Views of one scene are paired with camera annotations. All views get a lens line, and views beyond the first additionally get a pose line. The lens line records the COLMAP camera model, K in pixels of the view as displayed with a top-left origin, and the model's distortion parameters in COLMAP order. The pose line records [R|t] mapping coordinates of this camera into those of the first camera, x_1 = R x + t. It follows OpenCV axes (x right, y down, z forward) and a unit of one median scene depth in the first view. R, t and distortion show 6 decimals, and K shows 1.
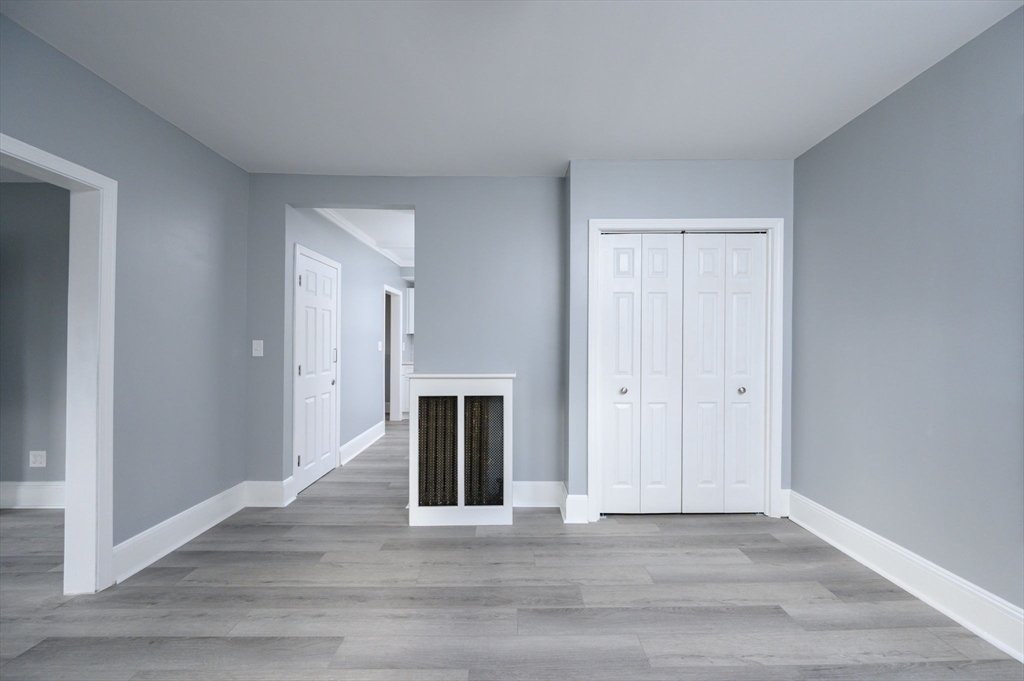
lens RADIAL K [[401.2, 0, 518.1], [0, 401.2, 345.1], [0, 0, 1]] dist [0.001809, -0.000356]
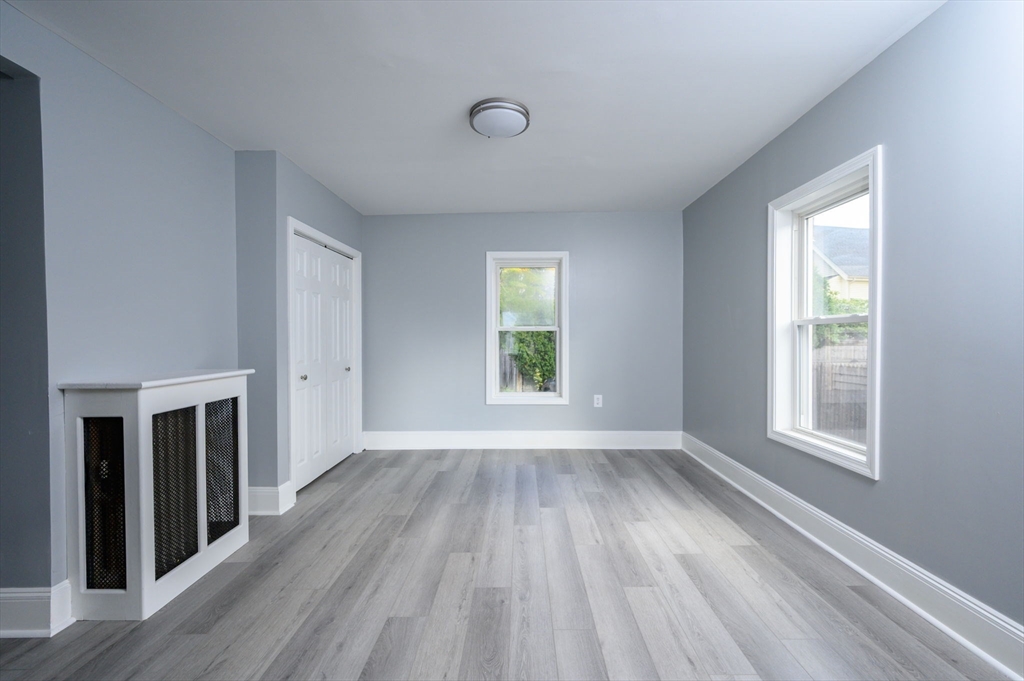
lens RADIAL K [[401.2, 0, 513.4], [0, 401.2, 340.7], [0, 0, 1]] dist [0.001809, -0.000356]
pose [[0.048531, -0.009619, 0.998775, -0.977201], [0.011519, 0.999893, 0.009070, 0.008021], [-0.998755, 0.011065, 0.048637, 0.423101]]
